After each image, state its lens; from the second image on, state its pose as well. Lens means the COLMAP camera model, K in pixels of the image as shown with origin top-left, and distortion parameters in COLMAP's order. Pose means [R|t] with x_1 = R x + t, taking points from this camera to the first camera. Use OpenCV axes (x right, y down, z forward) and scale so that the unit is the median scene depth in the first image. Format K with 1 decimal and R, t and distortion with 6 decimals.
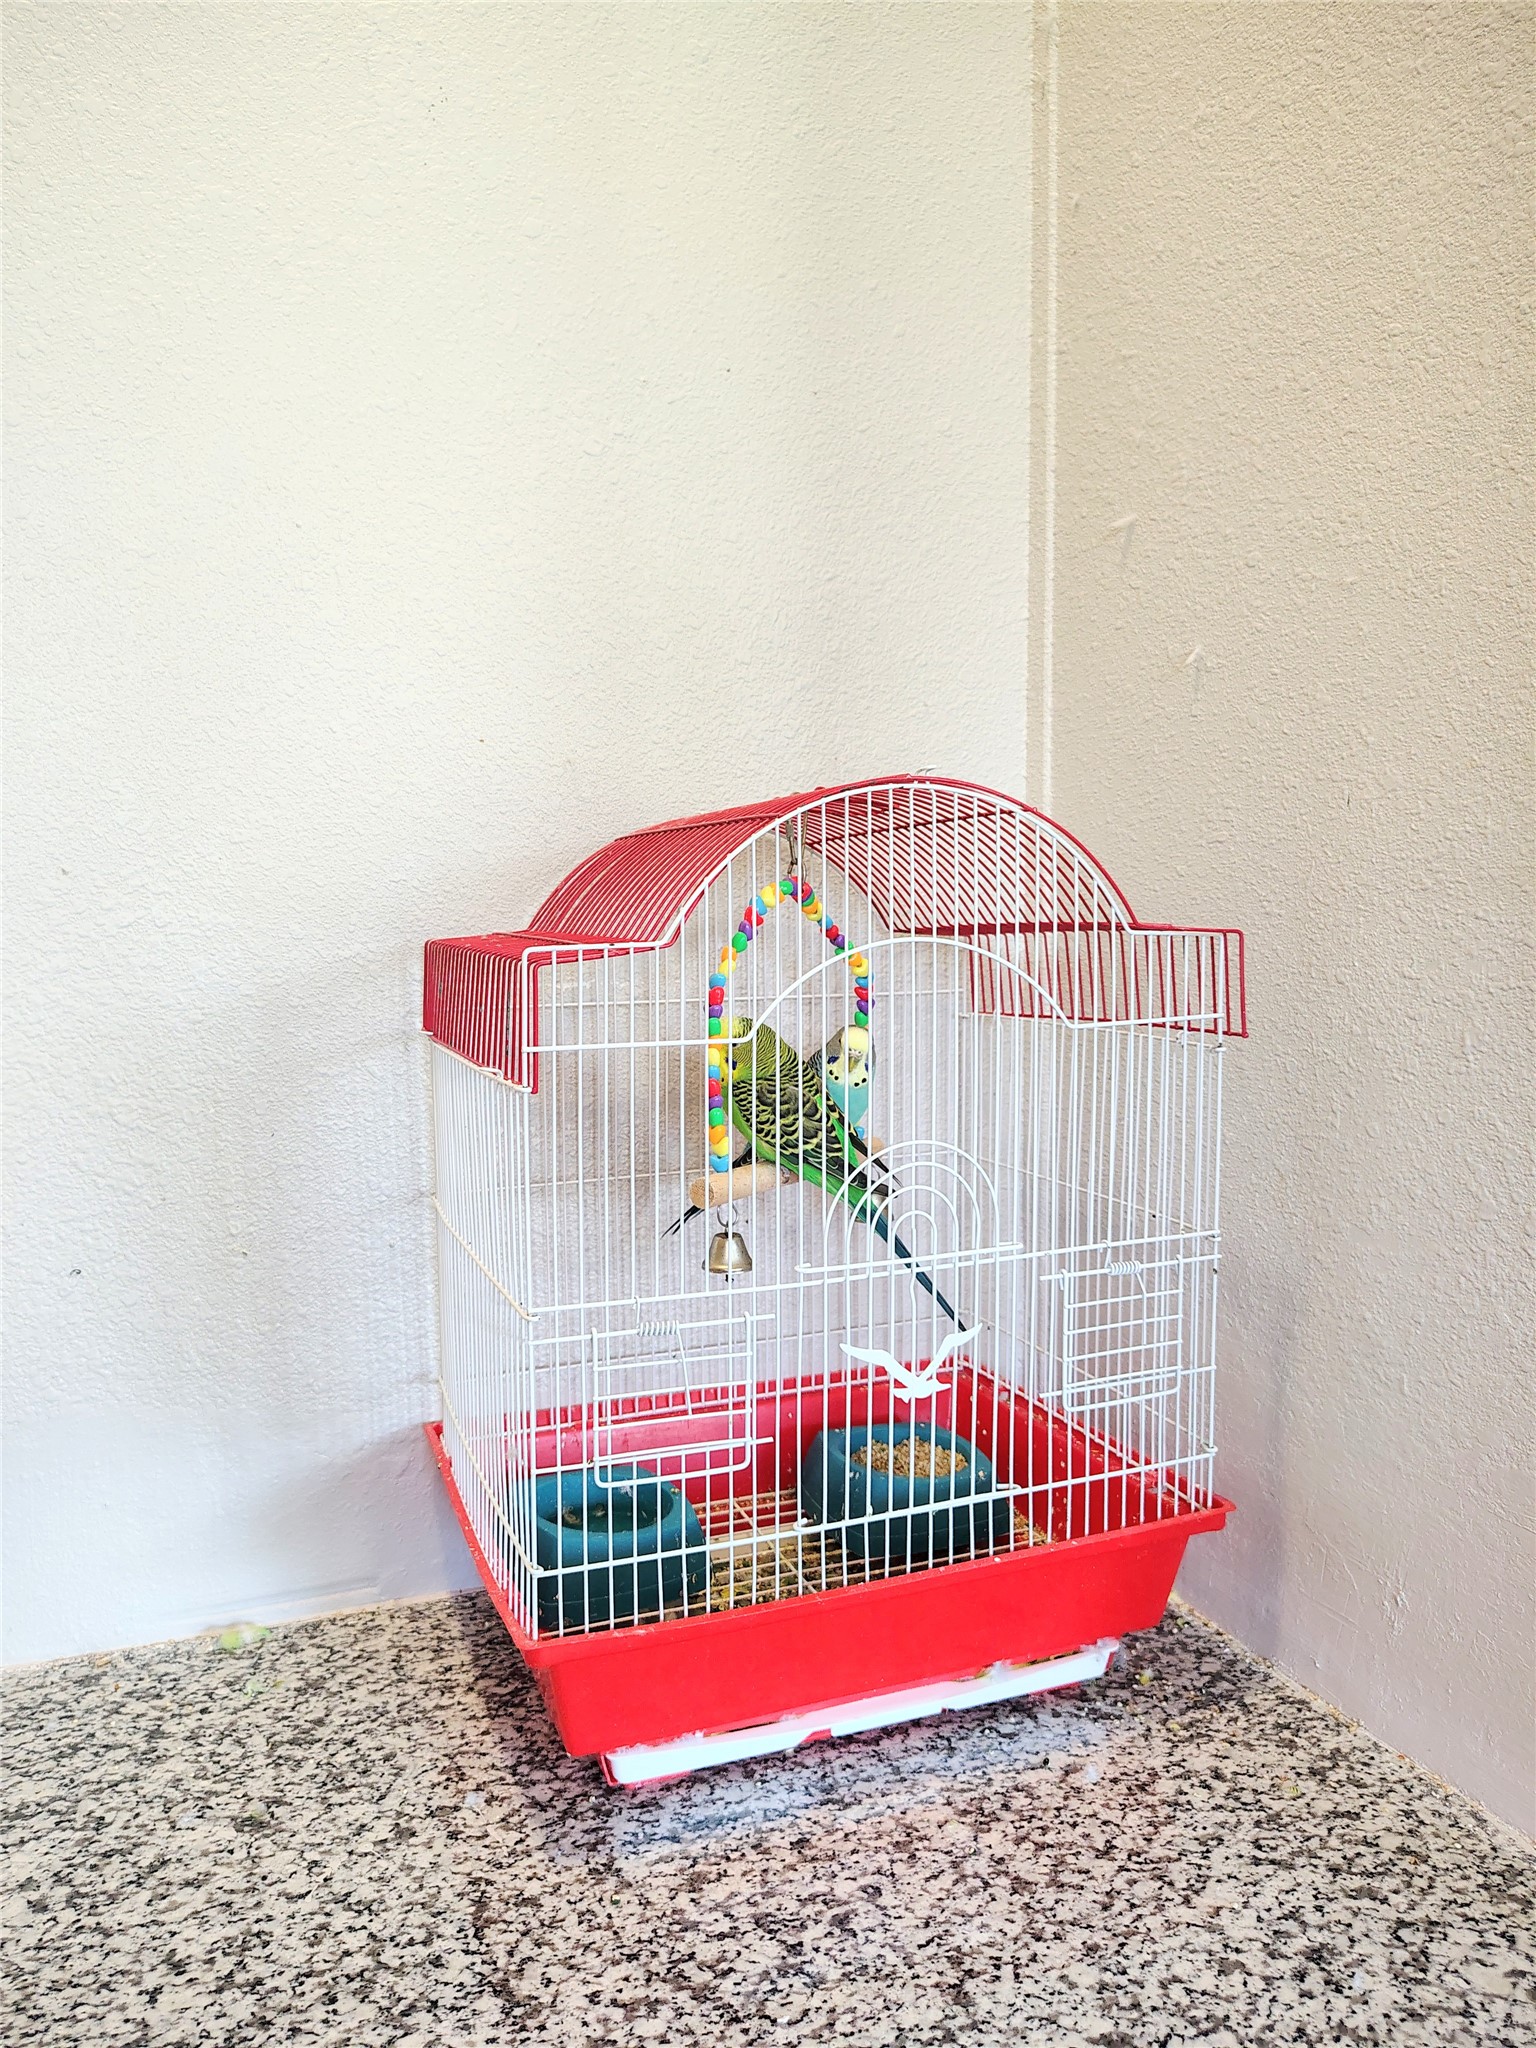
lens RADIAL K [[1430.6, 0, 768.0], [0, 1430.6, 1024.0], [0, 0, 1]] dist [0.047392, -0.055823]
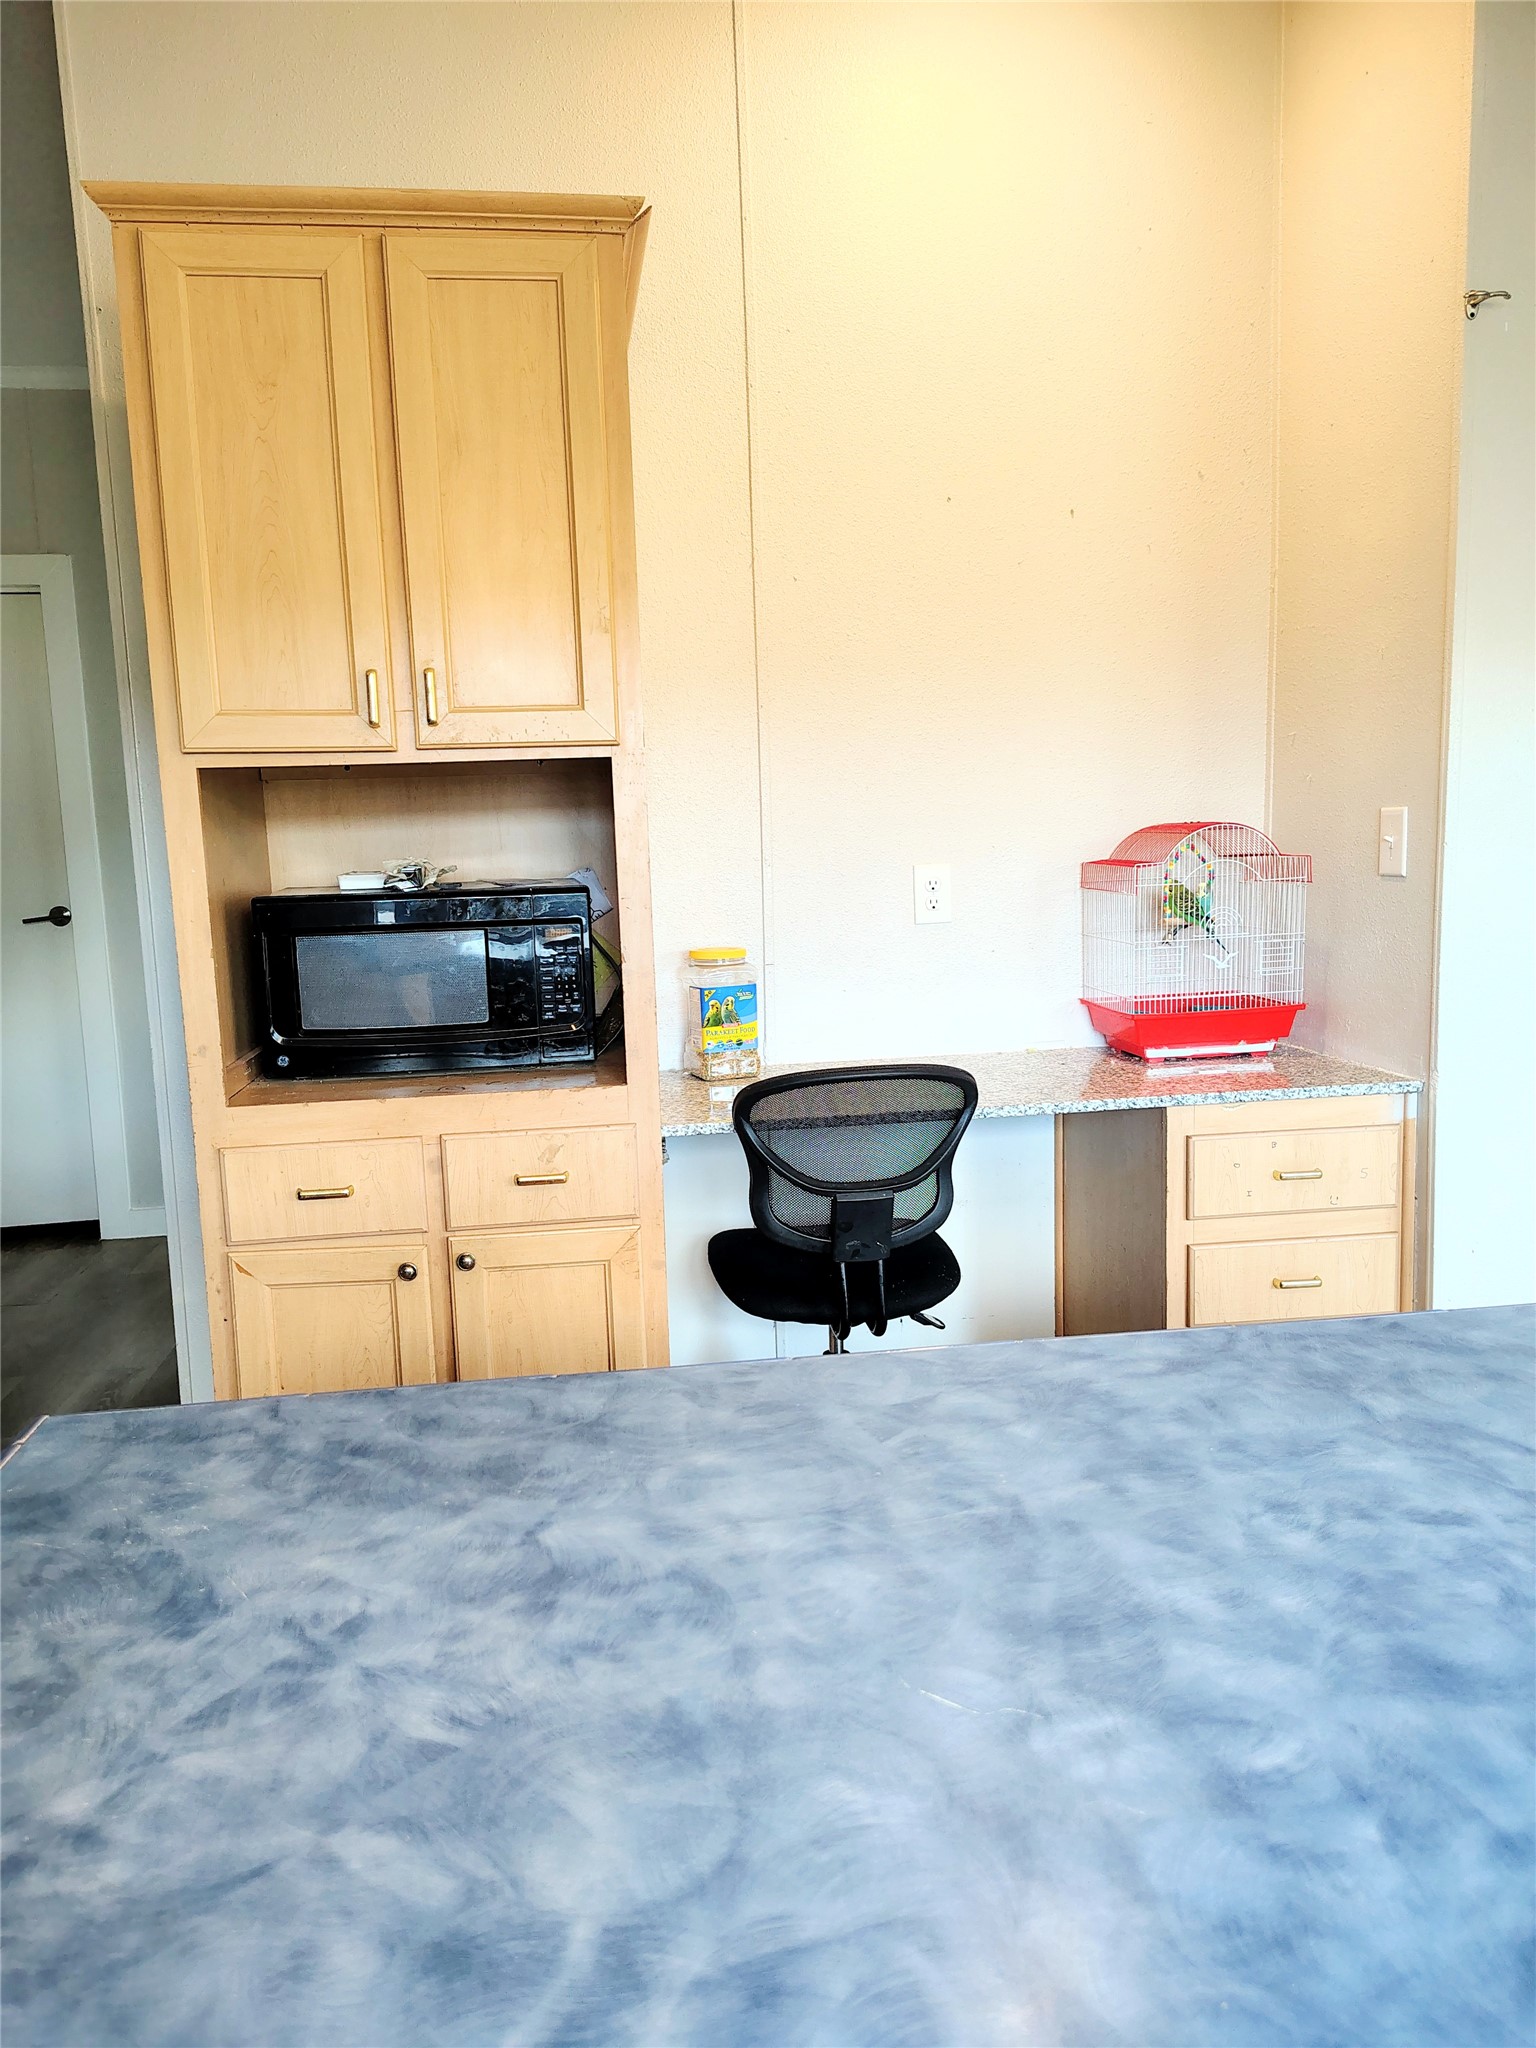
lens RADIAL K [[1430.6, 0, 768.0], [0, 1430.6, 1024.0], [0, 0, 1]] dist [0.047392, -0.055823]
pose [[0.975690, 0.010727, -0.218891, -0.242798], [0.002536, 0.998182, 0.060218, 0.147391], [0.219139, -0.059309, 0.973889, -3.058255]]
